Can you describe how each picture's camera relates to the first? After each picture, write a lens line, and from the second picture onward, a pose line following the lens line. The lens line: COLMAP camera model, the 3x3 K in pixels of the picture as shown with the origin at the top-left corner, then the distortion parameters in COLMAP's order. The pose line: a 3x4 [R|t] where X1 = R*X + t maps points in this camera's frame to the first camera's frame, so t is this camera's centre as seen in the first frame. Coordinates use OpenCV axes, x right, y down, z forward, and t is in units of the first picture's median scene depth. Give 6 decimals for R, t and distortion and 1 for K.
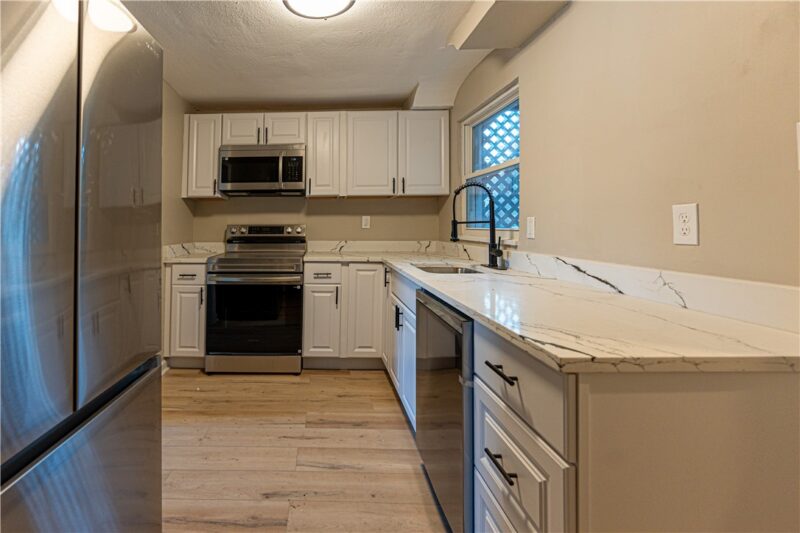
lens RADIAL K [[330.1, 0, 282.4], [0, 330.1, 218.8], [0, 0, 1]] dist [0.000106, 0.000056]
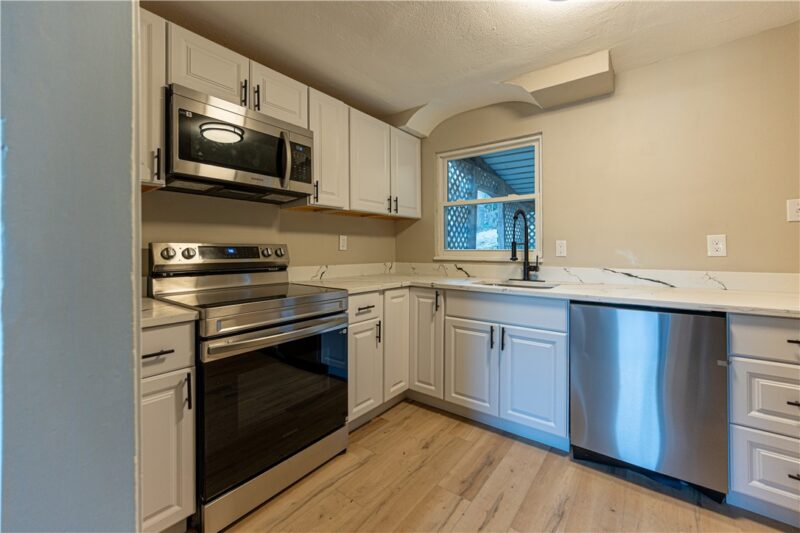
lens RADIAL K [[329.4, 0, 400.5], [0, 329.4, 253.4], [0, 0, 1]] dist [-0.000372, -0.000094]
pose [[0.571565, -0.006599, 0.820530, -0.463494], [-0.020405, 0.999544, 0.022252, 0.019596], [-0.820303, -0.029462, 0.571170, 0.492275]]
